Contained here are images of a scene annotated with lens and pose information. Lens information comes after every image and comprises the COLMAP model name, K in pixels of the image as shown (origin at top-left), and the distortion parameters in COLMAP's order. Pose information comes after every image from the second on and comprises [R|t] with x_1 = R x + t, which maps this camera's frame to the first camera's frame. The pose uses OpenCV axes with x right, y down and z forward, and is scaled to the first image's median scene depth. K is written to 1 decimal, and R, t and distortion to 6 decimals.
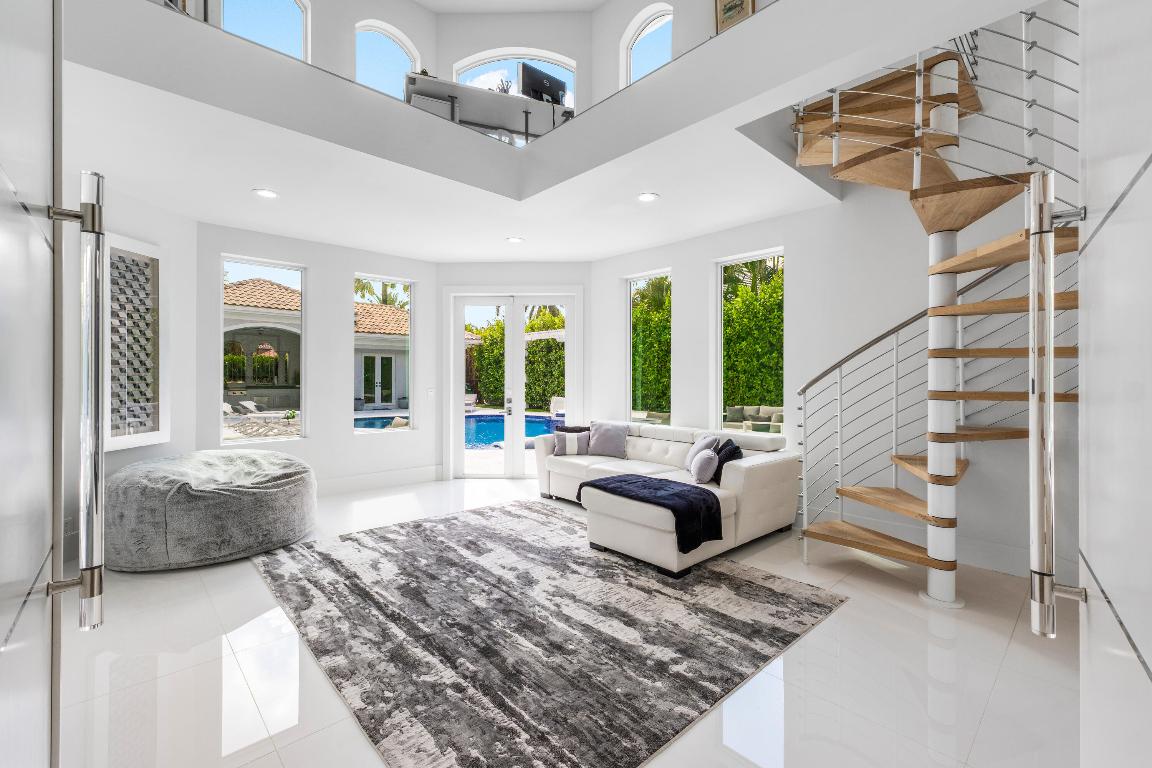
lens RADIAL K [[493.3, 0, 576.0], [0, 493.3, 384.0], [0, 0, 1]] dist [0.001150, 0.000219]
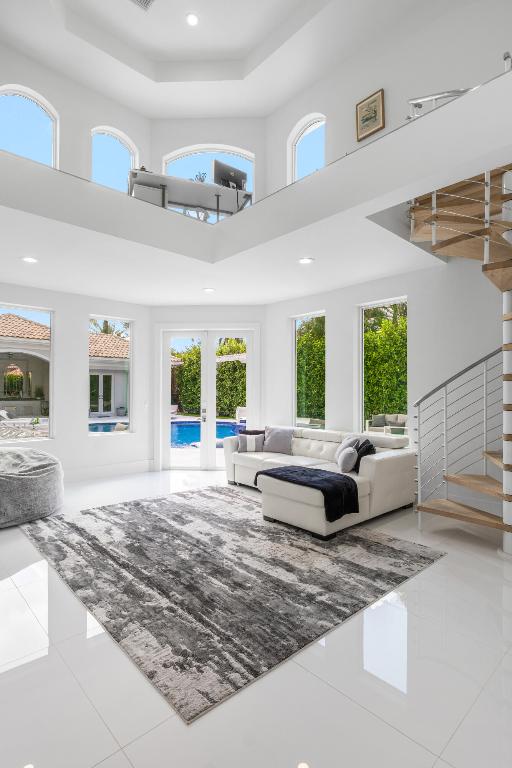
lens RADIAL K [[396.8, 0, 242.3], [0, 396.8, 361.3], [0, 0, 1]] dist [-0.001842, -0.000244]
pose [[0.999350, -0.006273, -0.035504, 0.010753], [0.003173, 0.996229, -0.086707, -0.009945], [0.035914, 0.086538, 0.995601, -0.132384]]
